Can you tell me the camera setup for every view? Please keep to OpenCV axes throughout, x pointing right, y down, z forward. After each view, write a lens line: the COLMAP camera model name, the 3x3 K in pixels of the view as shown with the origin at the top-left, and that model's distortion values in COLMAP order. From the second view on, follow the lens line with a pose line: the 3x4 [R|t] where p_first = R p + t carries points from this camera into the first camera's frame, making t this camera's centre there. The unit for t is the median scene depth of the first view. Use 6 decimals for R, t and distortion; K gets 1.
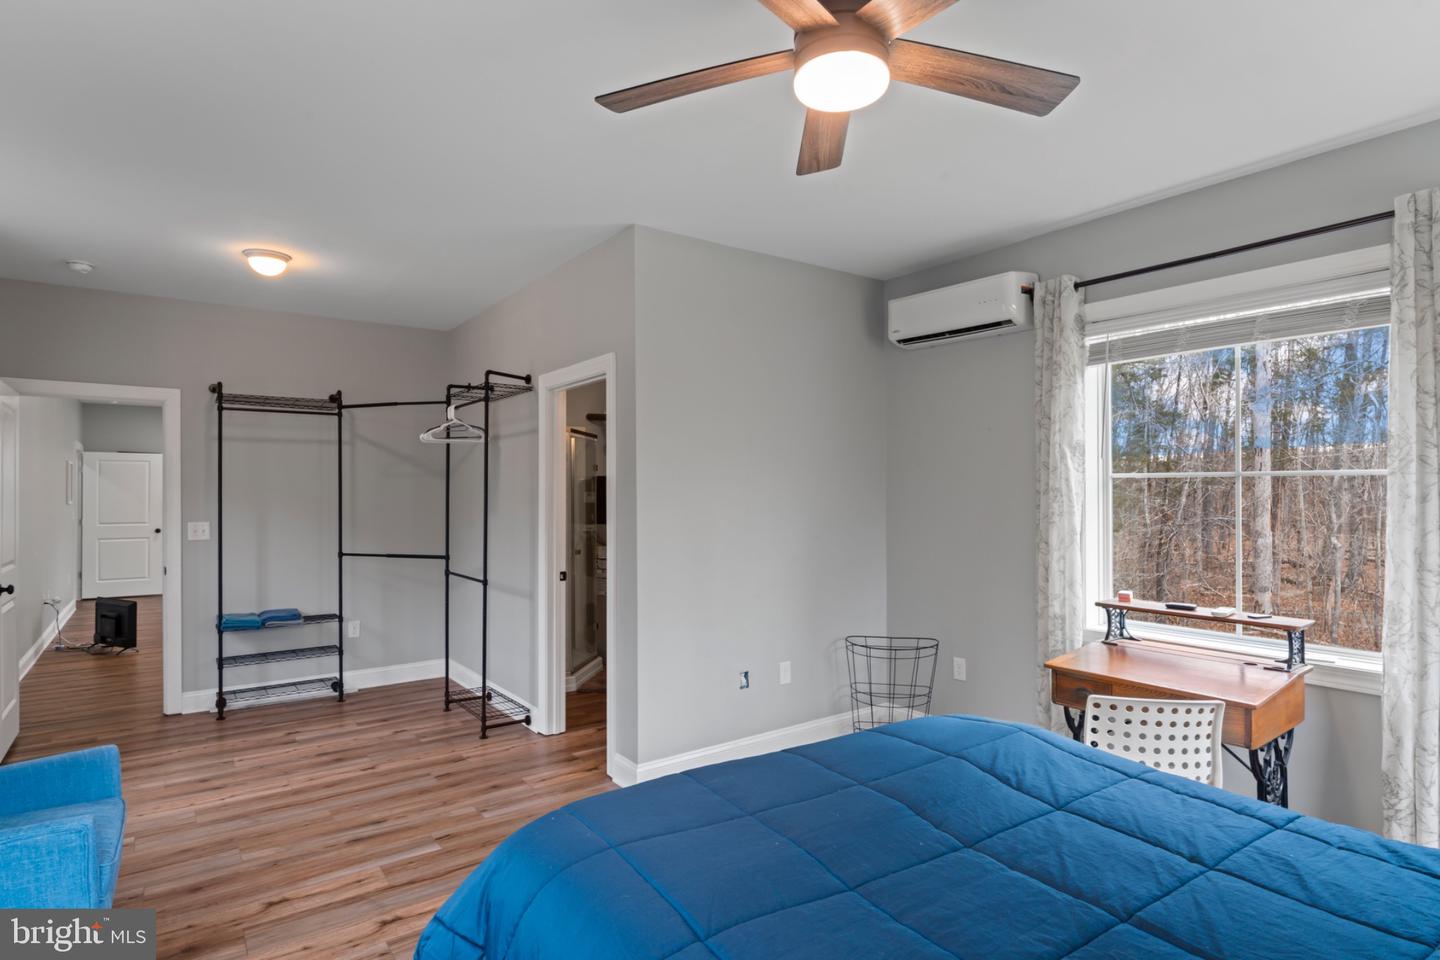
lens RADIAL K [[761.6, 0, 720.0], [0, 761.6, 480.0], [0, 0, 1]] dist [-0.003513, -0.000422]
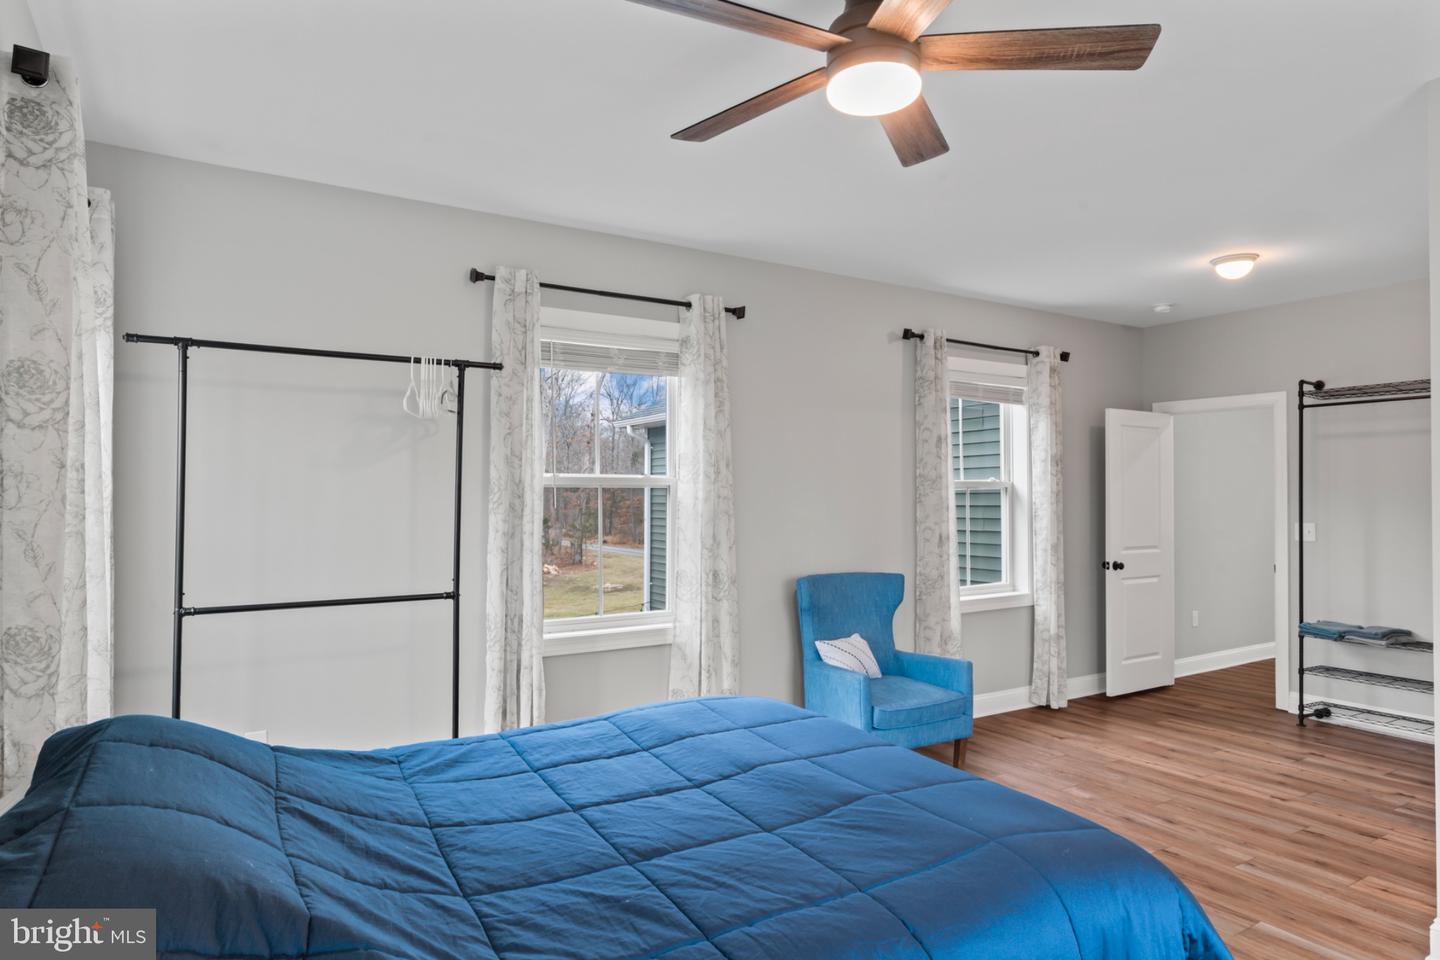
lens RADIAL K [[855.6, 0, 720.0], [0, 855.6, 480.0], [0, 0, 1]] dist [0.000715, 0.000009]
pose [[-0.071490, -0.010689, -0.997384, 0.623863], [0.014538, 0.999825, -0.011757, 0.001574], [0.997335, -0.015340, -0.071322, 0.421675]]
